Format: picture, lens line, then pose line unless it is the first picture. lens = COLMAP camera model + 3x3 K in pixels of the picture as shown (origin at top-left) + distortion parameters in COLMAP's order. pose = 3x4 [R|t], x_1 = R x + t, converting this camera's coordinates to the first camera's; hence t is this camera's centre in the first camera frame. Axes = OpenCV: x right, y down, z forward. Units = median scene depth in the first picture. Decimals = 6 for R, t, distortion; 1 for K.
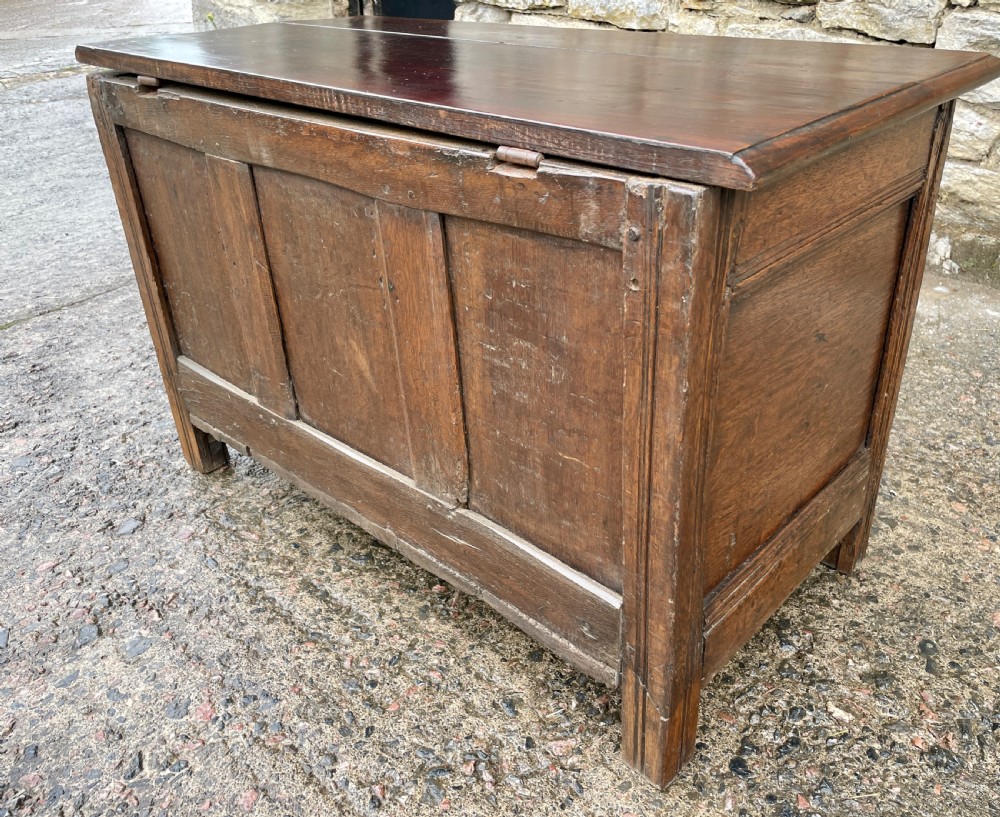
lens RADIAL K [[853.8, 0, 521.4], [0, 853.8, 400.4], [0, 0, 1]] dist [0.071306, -0.090298]
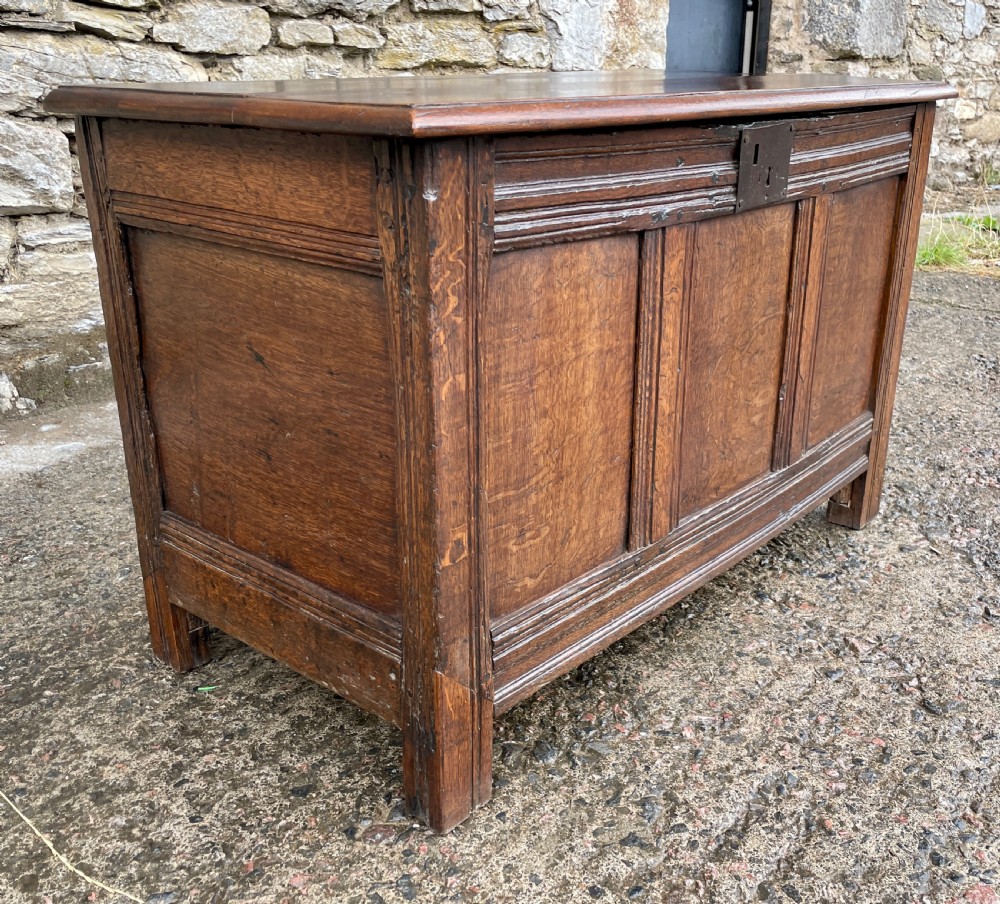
lens RADIAL K [[1041.7, 0, 544.3], [0, 1041.7, 453.9], [0, 0, 1]] dist [0.036367, 0.000000]
pose [[-0.116675, -0.319691, 0.940311, -0.981996], [0.475808, 0.813061, 0.335467, -0.409846], [-0.871776, 0.486548, 0.057248, 1.009019]]
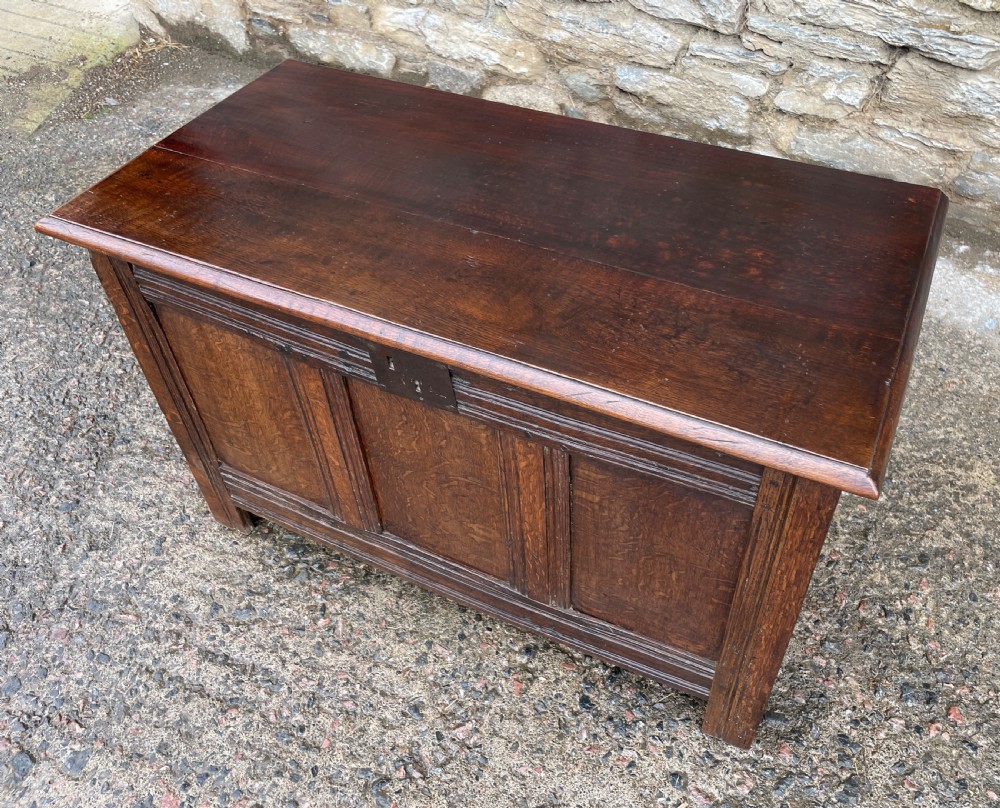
lens RADIAL K [[861.6, 0, 557.0], [0, 861.6, 397.1], [0, 0, 1]] dist [0.069873, -0.083322]
pose [[0.926292, -0.244011, 0.287126, -0.070497], [0.154982, 0.941281, 0.299952, -0.421646], [-0.343458, -0.233344, 0.909718, -0.155827]]
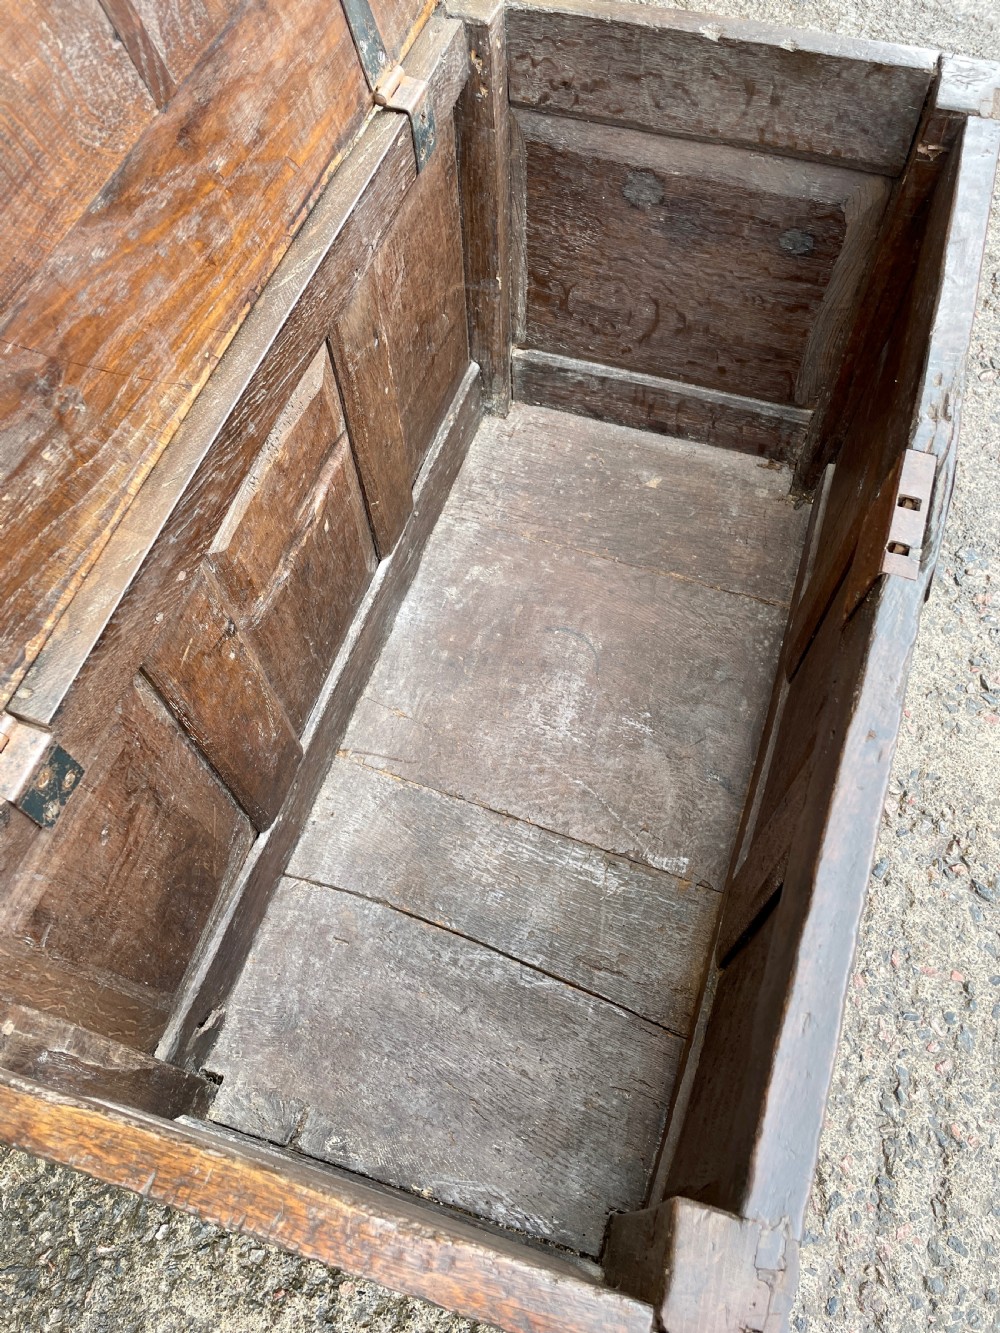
lens RADIAL K [[1024.9, 0, 502.1], [0, 1024.9, 658.9], [0, 0, 1]] dist [0.080504, -0.105230]
pose [[-0.469499, -0.749789, 0.466248, -0.169557], [0.474119, 0.231380, 0.849514, -0.847079], [-0.744837, 0.619903, 0.246857, 0.804041]]
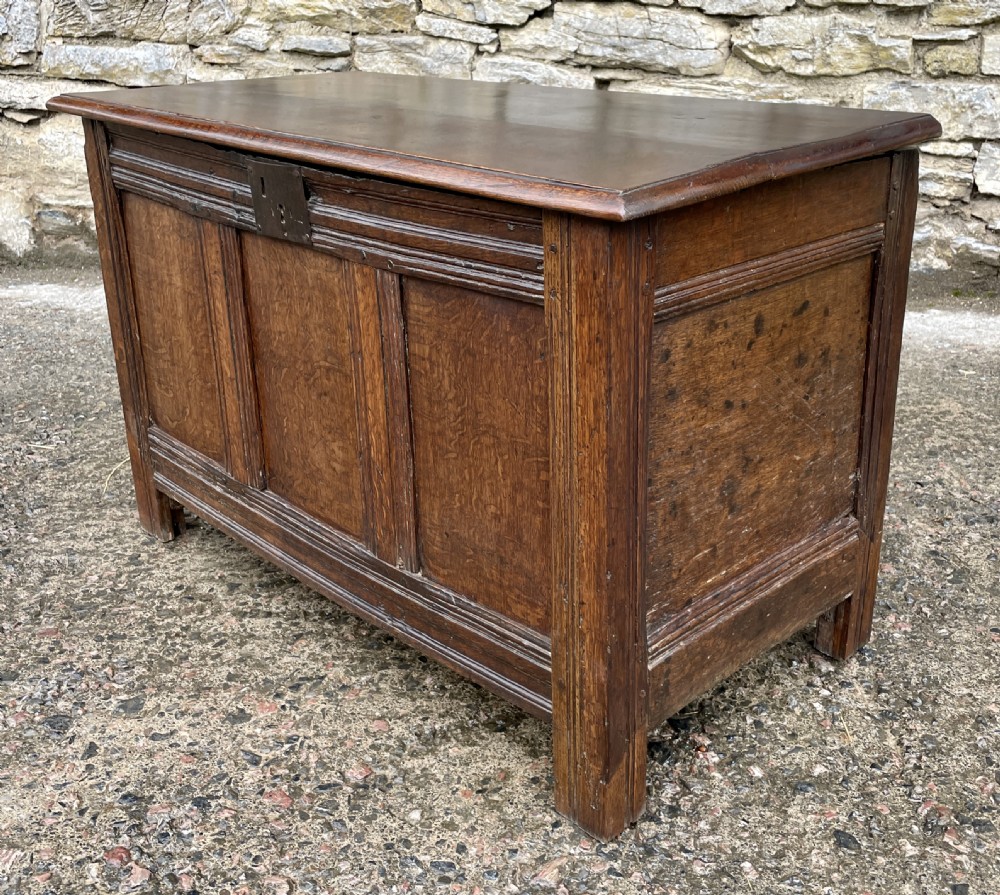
lens RADIAL K [[1178.4, 0, 544.8], [0, 1178.4, 405.4], [0, 0, 1]] dist [0.034294, 0.000000]
pose [[0.775454, -0.201253, 0.598472, -0.807073], [0.290384, 0.955328, -0.055002, 0.177149], [-0.560668, 0.216438, 0.799254, -0.345615]]
